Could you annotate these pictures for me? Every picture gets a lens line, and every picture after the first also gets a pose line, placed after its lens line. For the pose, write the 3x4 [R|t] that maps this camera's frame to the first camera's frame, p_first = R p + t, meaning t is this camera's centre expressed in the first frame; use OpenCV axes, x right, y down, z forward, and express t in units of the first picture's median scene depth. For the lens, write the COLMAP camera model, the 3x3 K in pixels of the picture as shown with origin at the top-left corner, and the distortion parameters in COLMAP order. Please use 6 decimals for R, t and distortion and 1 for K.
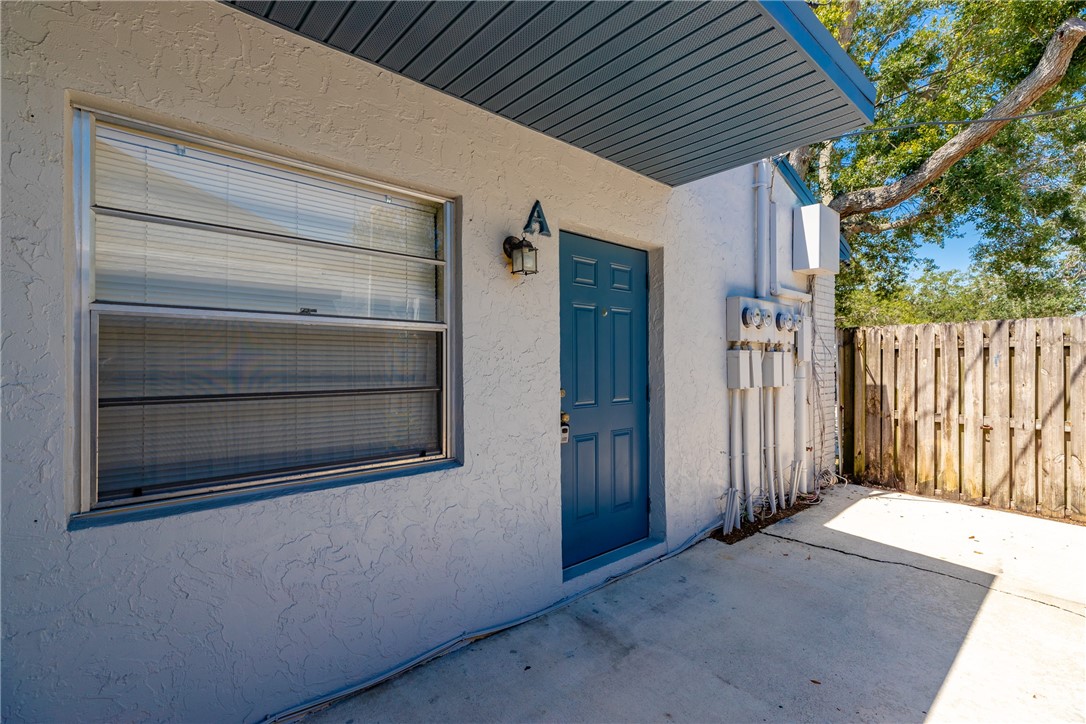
lens RADIAL K [[487.2, 0, 546.8], [0, 487.2, 360.2], [0, 0, 1]] dist [0.003486, 0.000816]
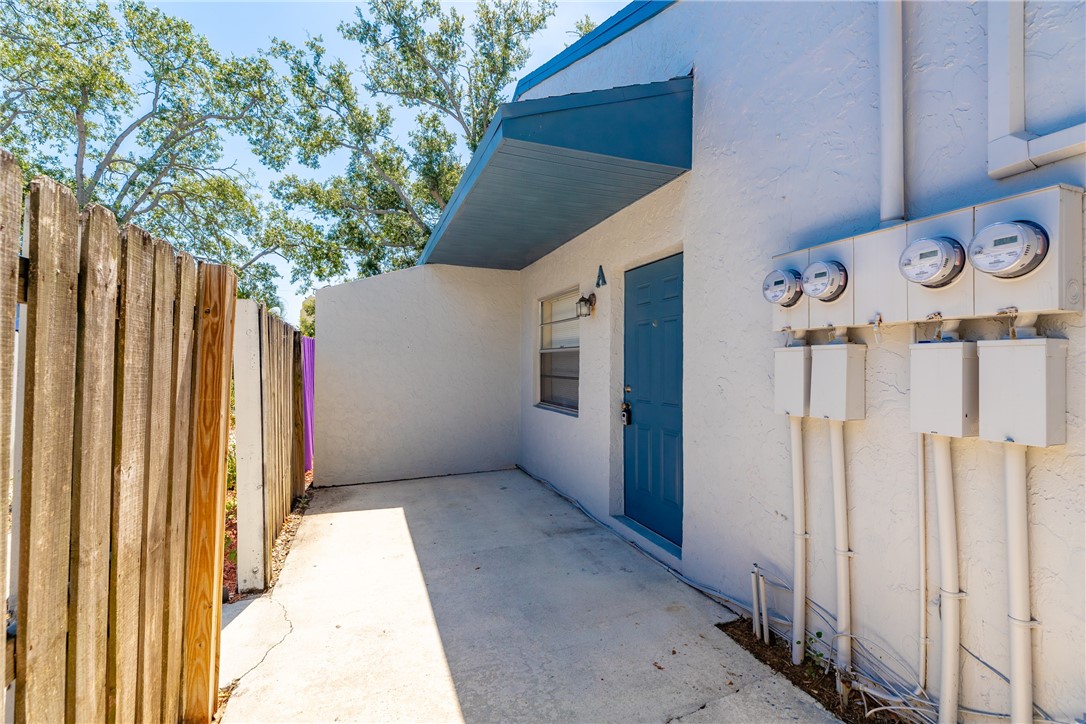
lens RADIAL K [[487.2, 0, 546.8], [0, 487.2, 360.2], [0, 0, 1]] dist [0.003486, 0.000816]
pose [[-0.353286, -0.009577, -0.935466, 1.167394], [-0.000096, 0.999948, -0.010201, 0.001190], [0.935515, -0.003514, -0.353269, 1.057170]]
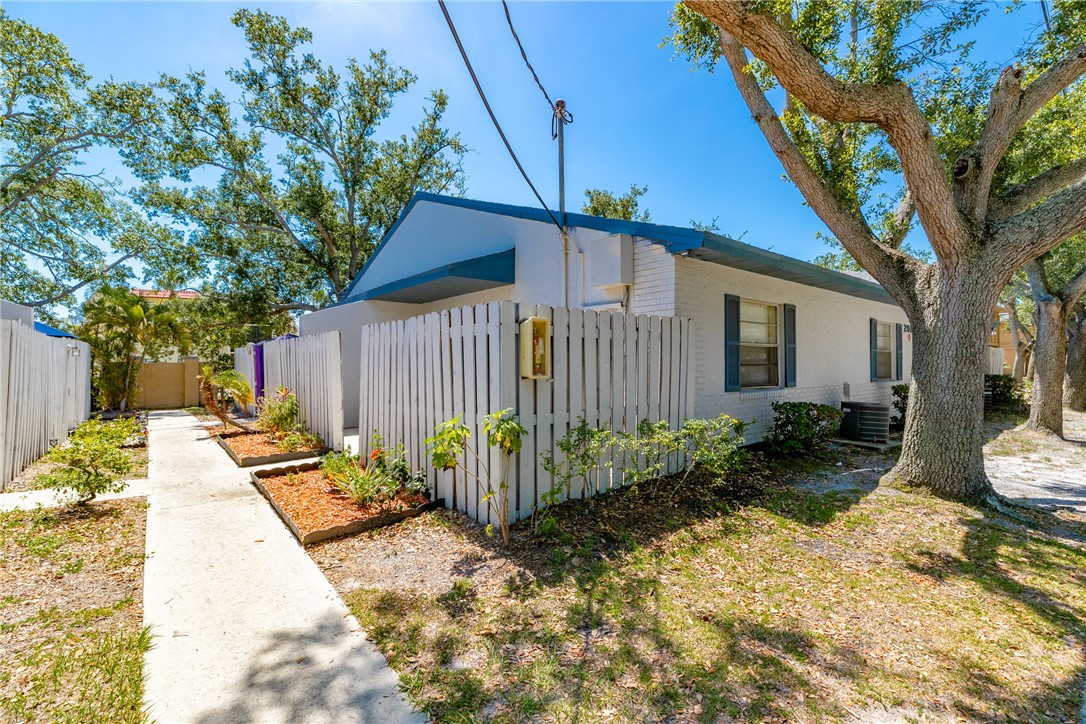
lens RADIAL K [[487.2, 0, 546.8], [0, 487.2, 360.2], [0, 0, 1]] dist [0.003486, 0.000816]
pose [[-0.028132, -0.006632, -0.999582, 2.578291], [0.007904, 0.999945, -0.006856, 0.032507], [0.999573, -0.008093, -0.028078, 1.206930]]
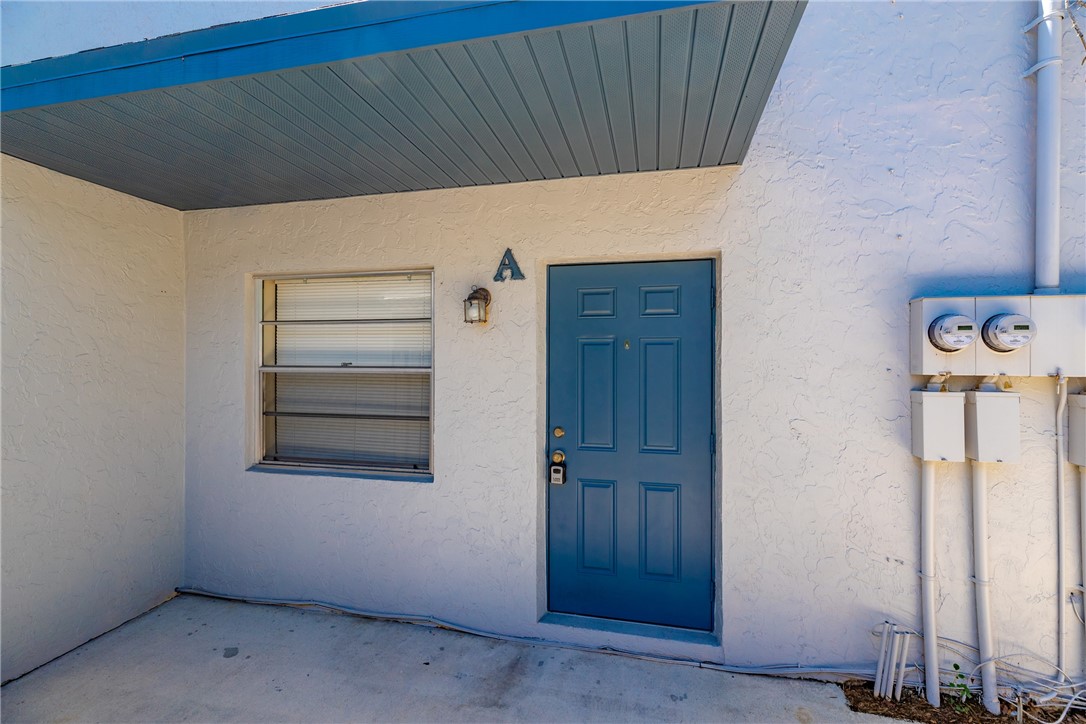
lens RADIAL K [[487.2, 0, 546.8], [0, 487.2, 360.2], [0, 0, 1]] dist [0.003486, 0.000816]
pose [[0.579597, 0.001238, -0.814903, 0.675836], [0.001188, 0.999997, 0.002363, -0.065912], [0.814903, -0.002338, 0.579593, 0.342745]]
